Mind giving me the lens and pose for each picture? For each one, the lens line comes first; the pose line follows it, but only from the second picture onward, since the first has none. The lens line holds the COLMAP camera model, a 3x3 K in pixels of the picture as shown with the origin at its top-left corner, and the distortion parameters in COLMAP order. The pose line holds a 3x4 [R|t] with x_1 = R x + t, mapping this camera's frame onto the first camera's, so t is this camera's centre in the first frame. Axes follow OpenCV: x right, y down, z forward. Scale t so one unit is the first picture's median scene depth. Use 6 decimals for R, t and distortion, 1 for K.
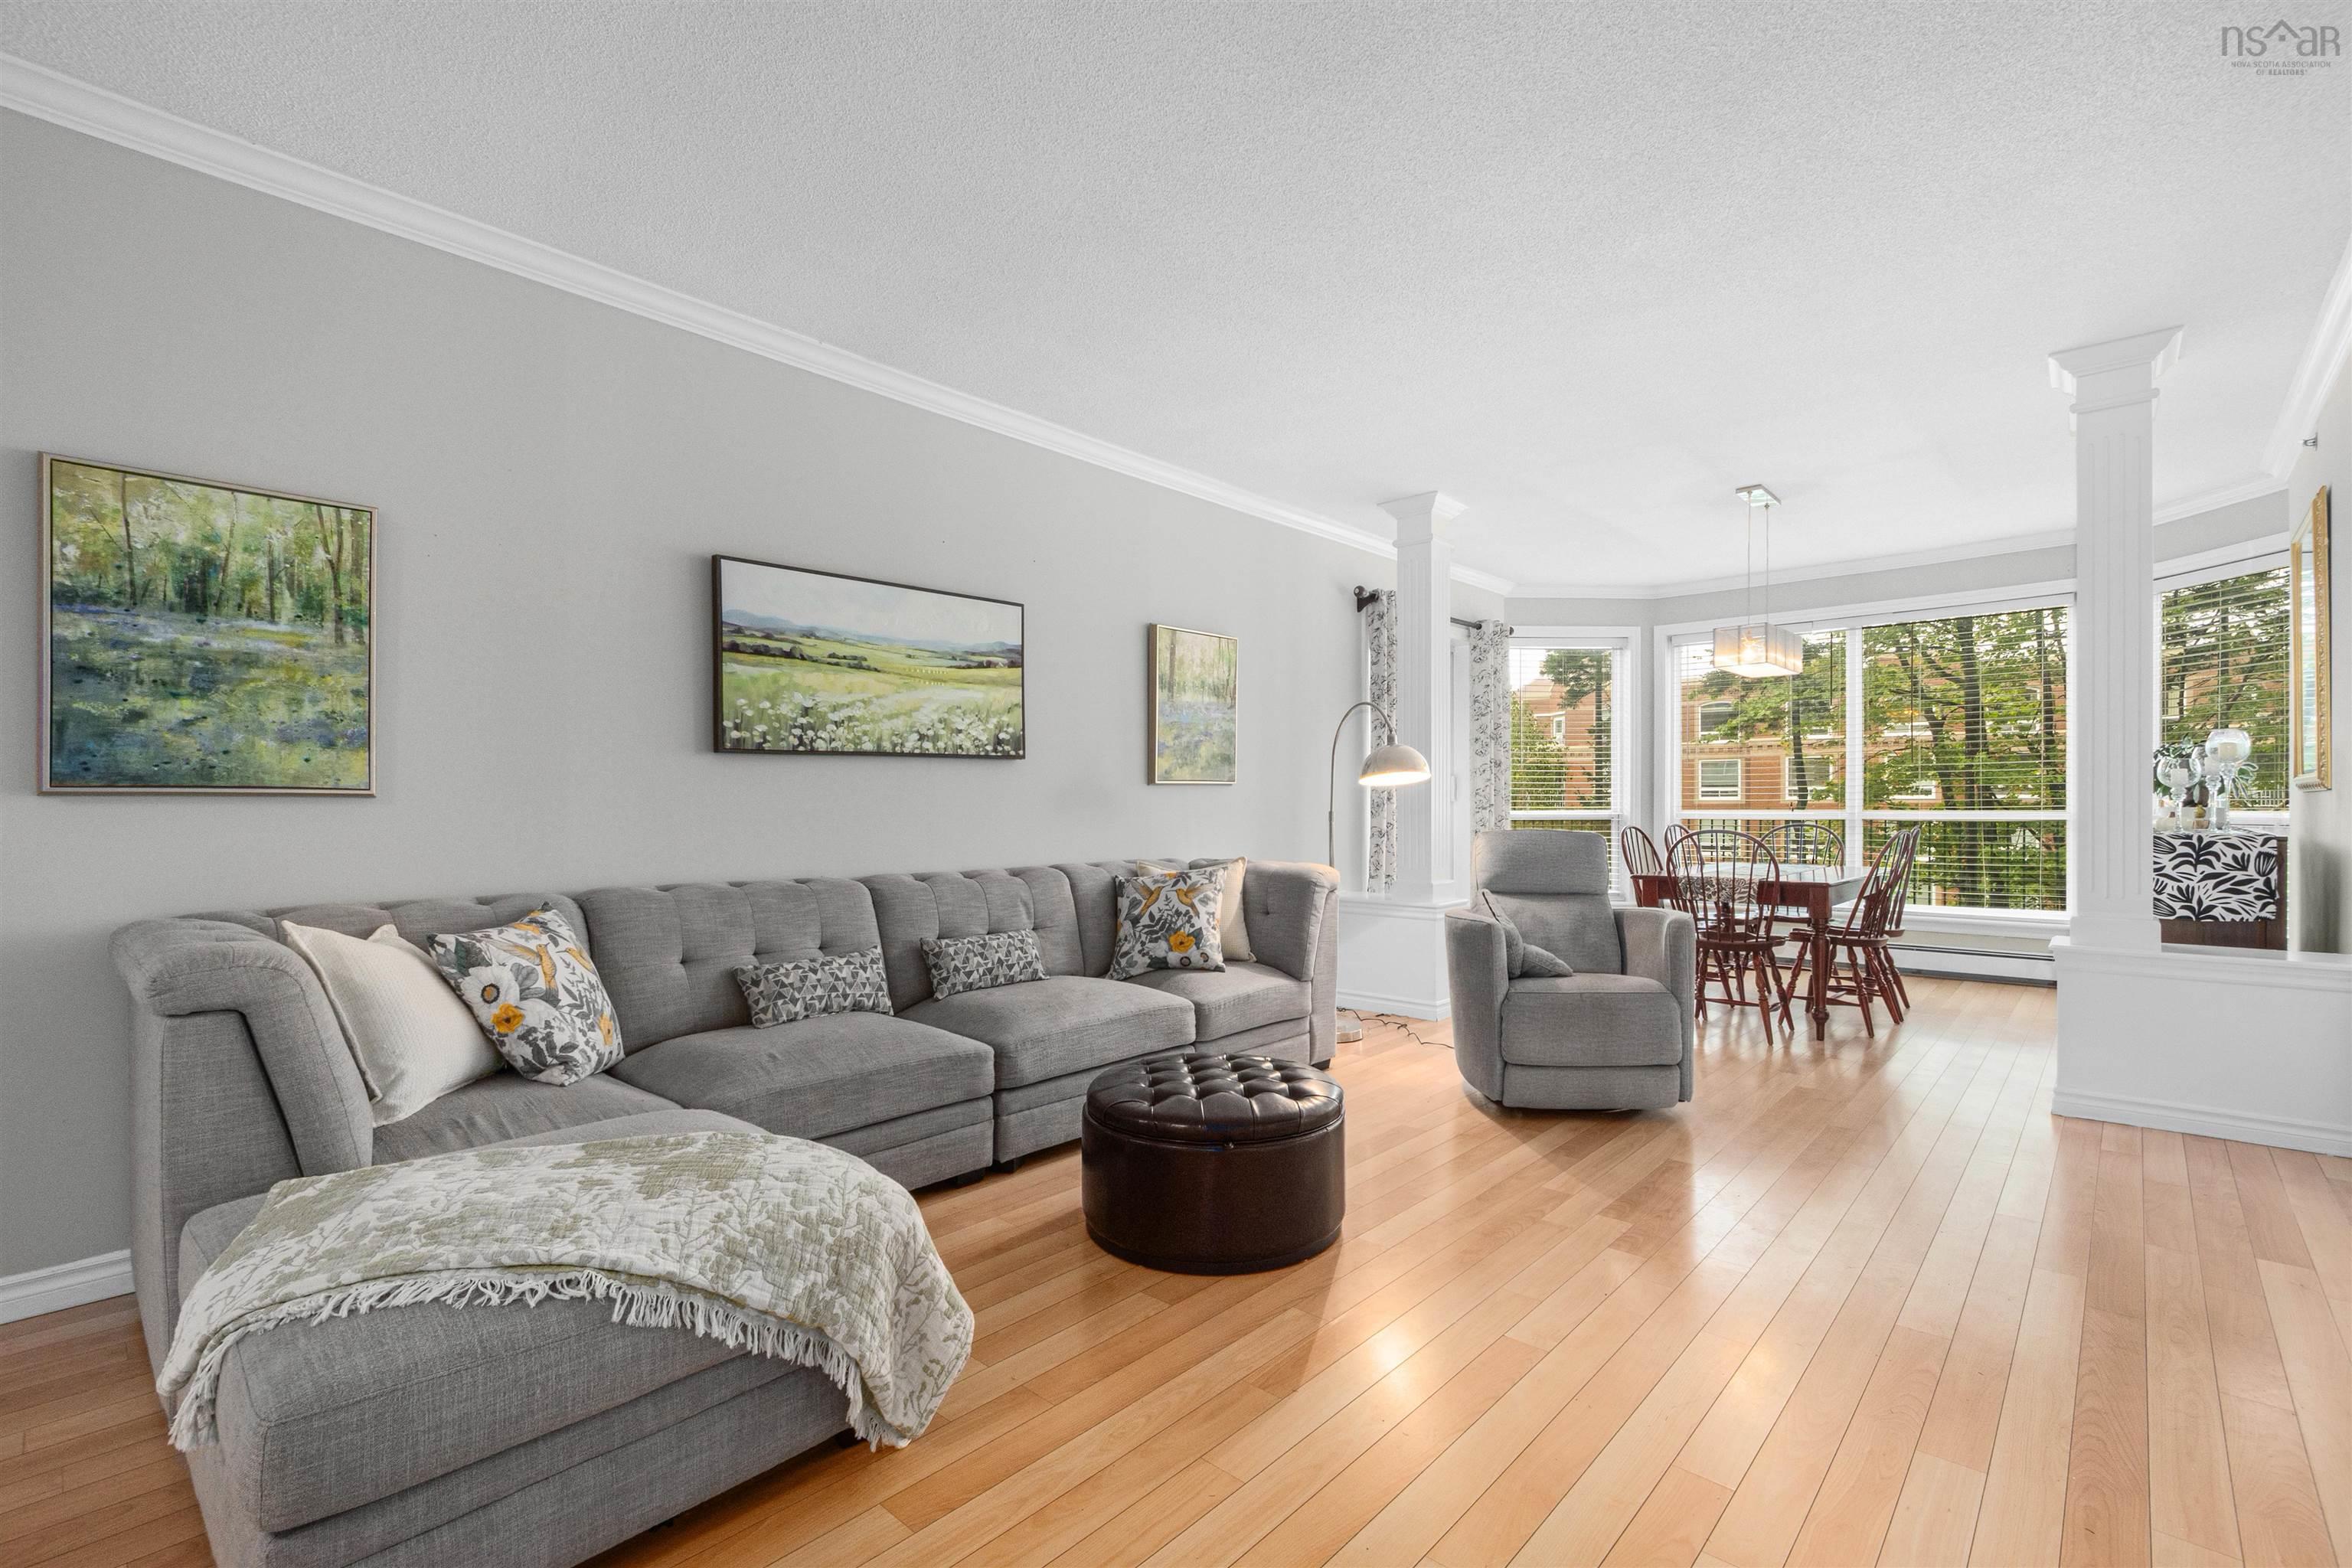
lens RADIAL K [[1050.3, 0, 1200.7], [0, 1050.3, 807.2], [0, 0, 1]] dist [0.004139, -0.005311]
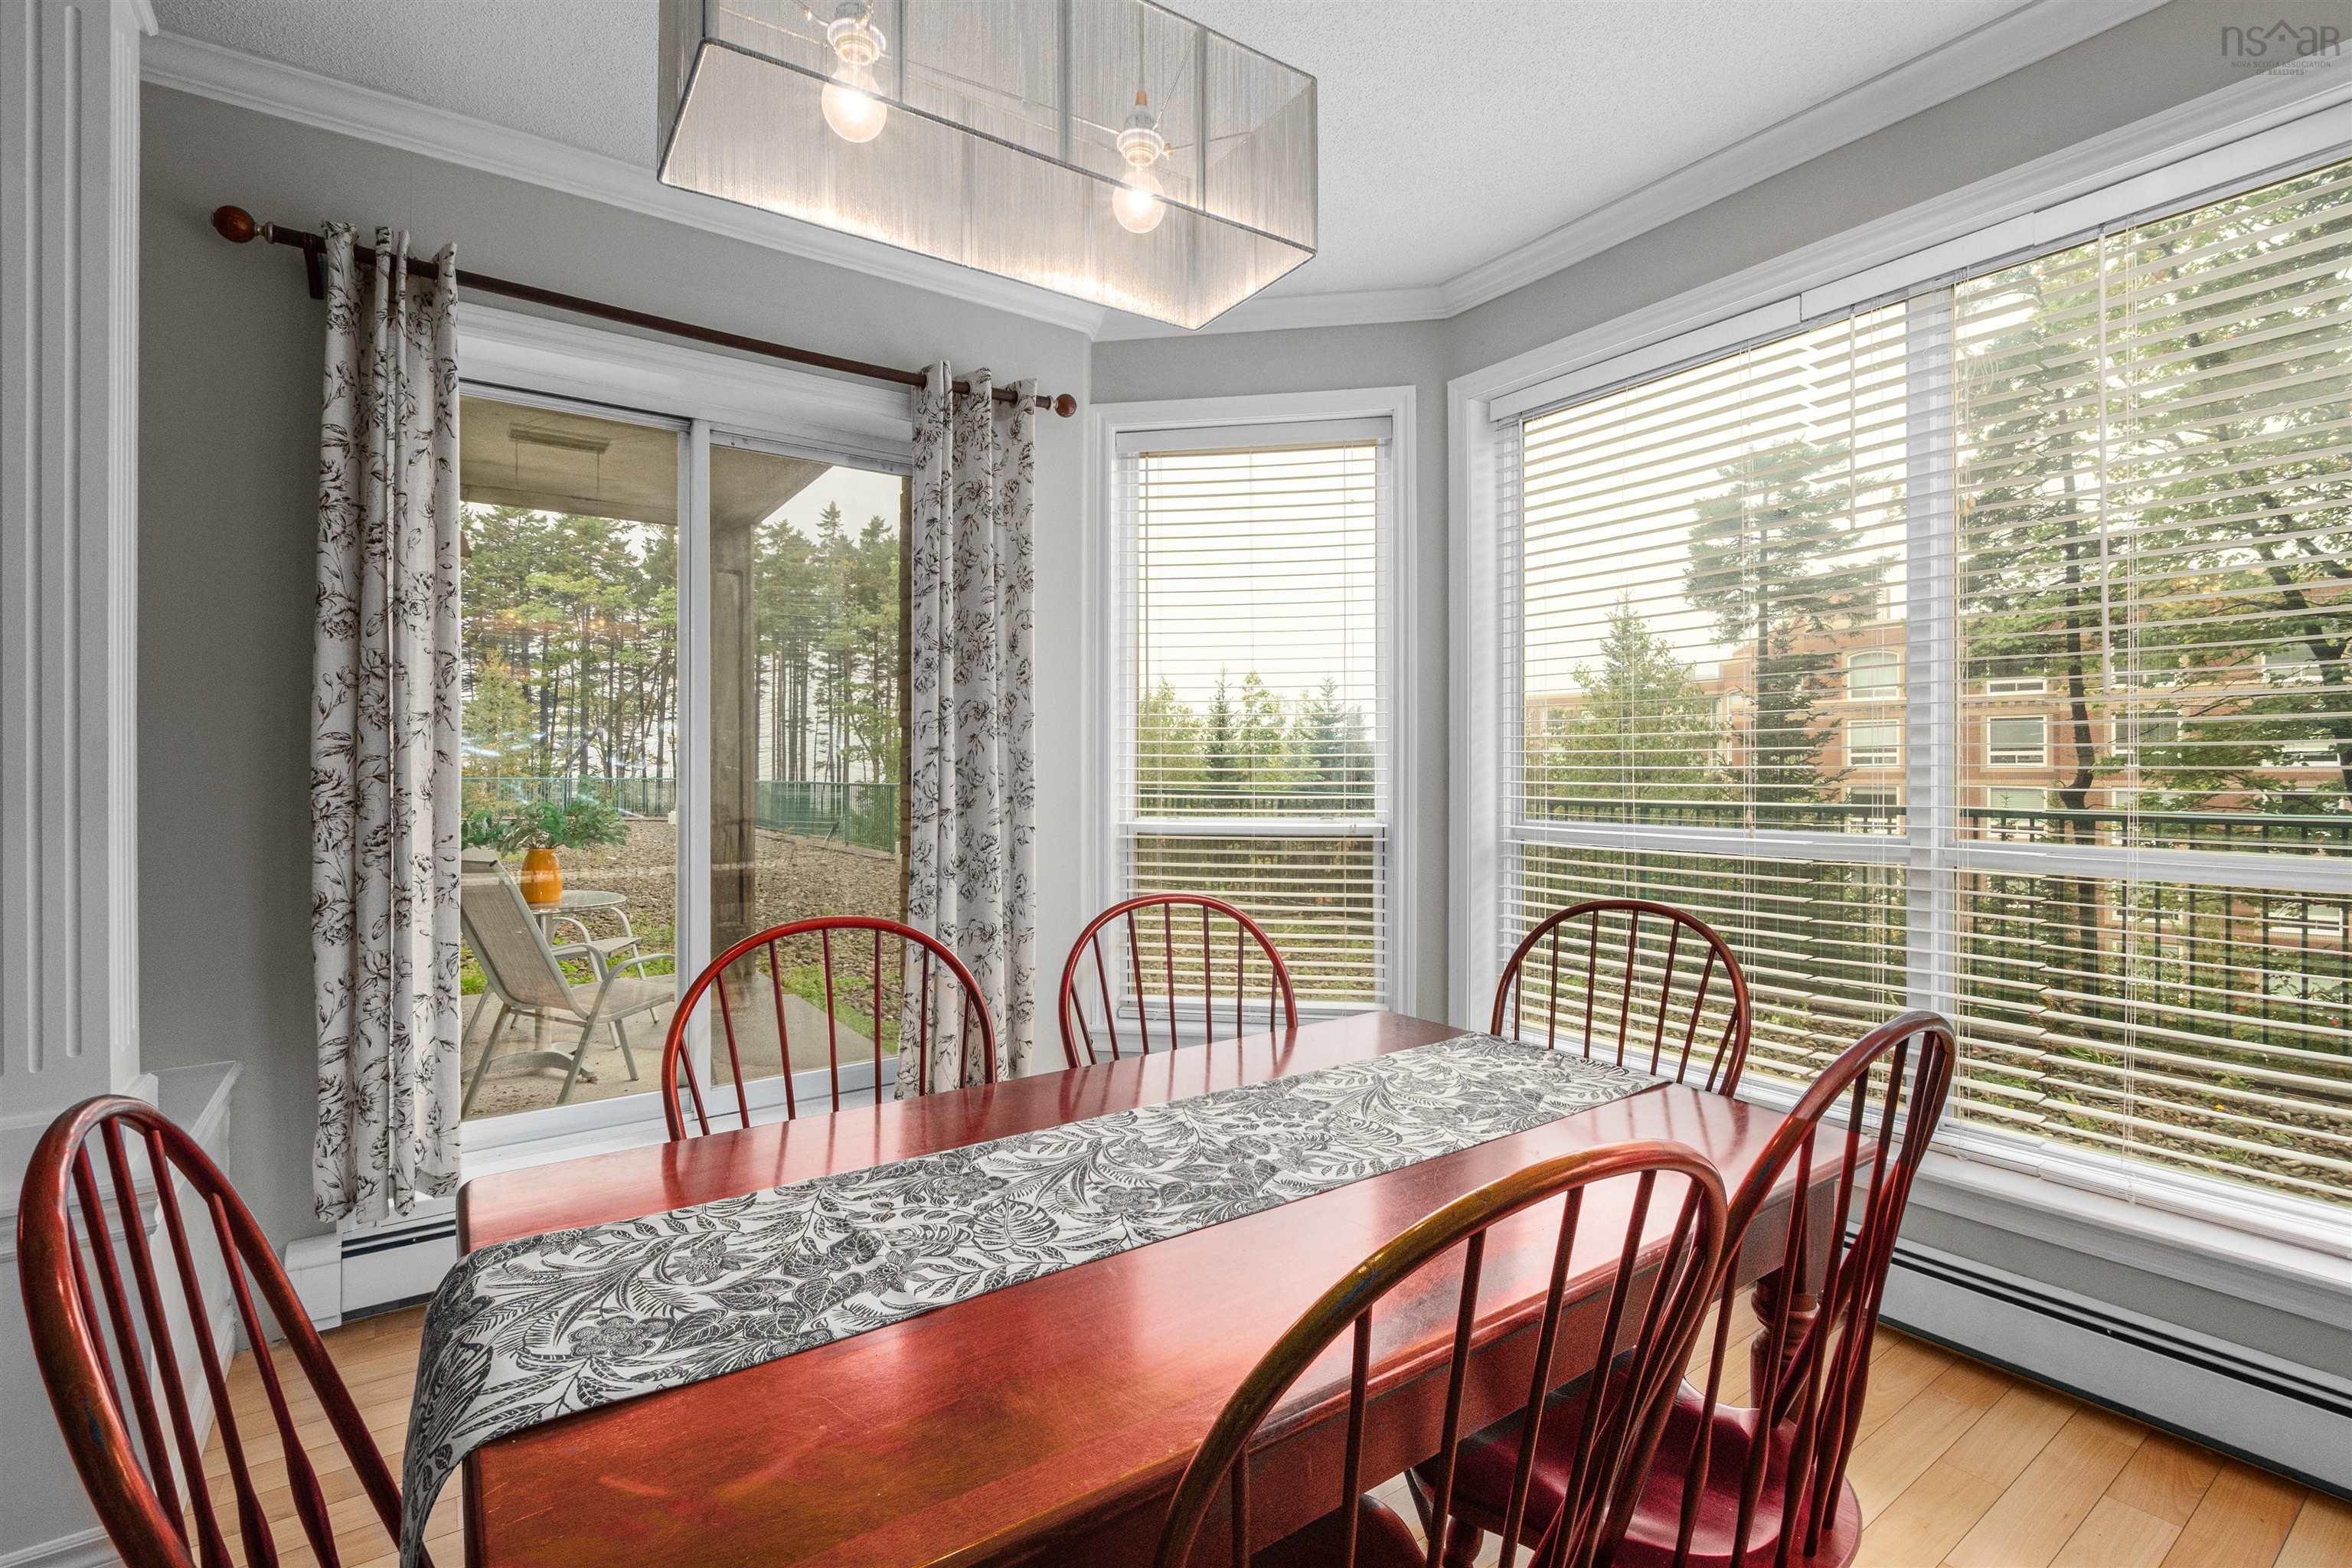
lens RADIAL K [[1050.3, 0, 1216.4], [0, 1050.3, 776.8], [0, 0, 1]] dist [0.004139, -0.005311]
pose [[0.976837, 0.004365, -0.213941, 0.881141], [-0.003094, 0.999976, 0.006277, -0.034640], [0.213963, -0.005470, 0.976826, 1.163162]]
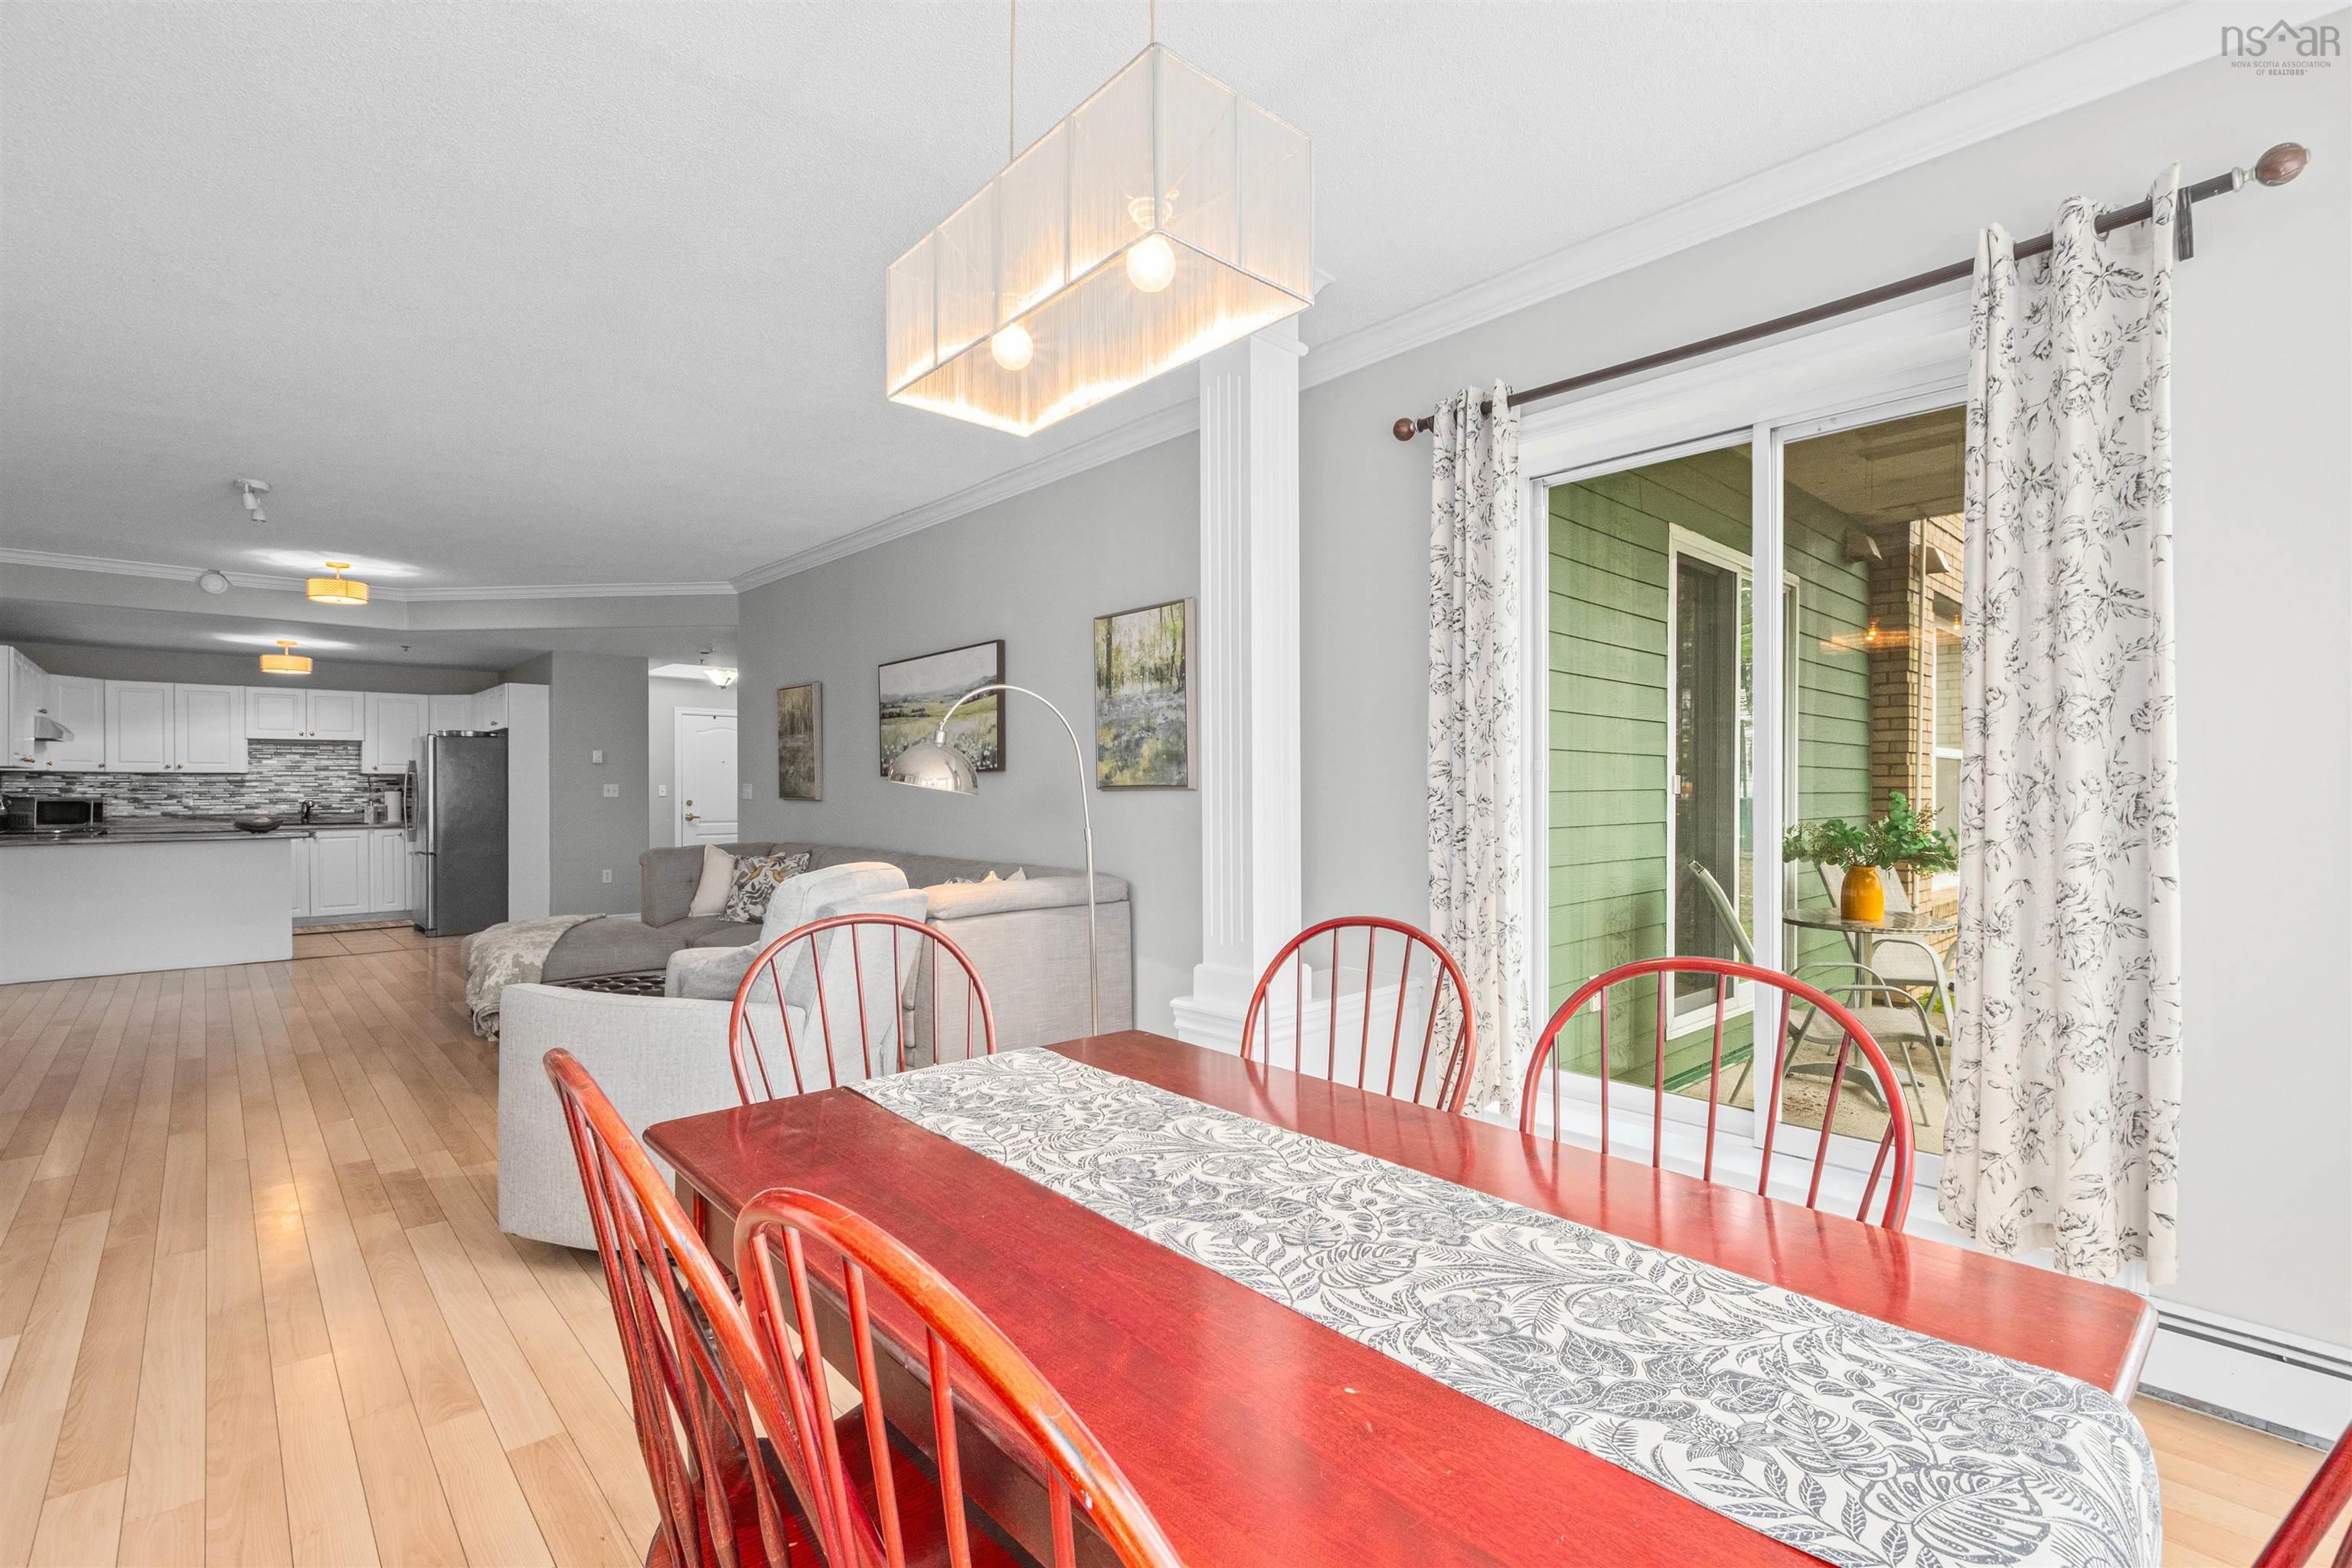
lens RADIAL K [[1050.3, 0, 1197.4], [0, 1050.3, 800.5], [0, 0, 1]] dist [0.004139, -0.005311]
pose [[-0.085066, 0.013211, -0.996288, 1.125574], [-0.002558, 0.999906, 0.013477, -0.033340], [0.996372, 0.003695, -0.085024, 1.507697]]
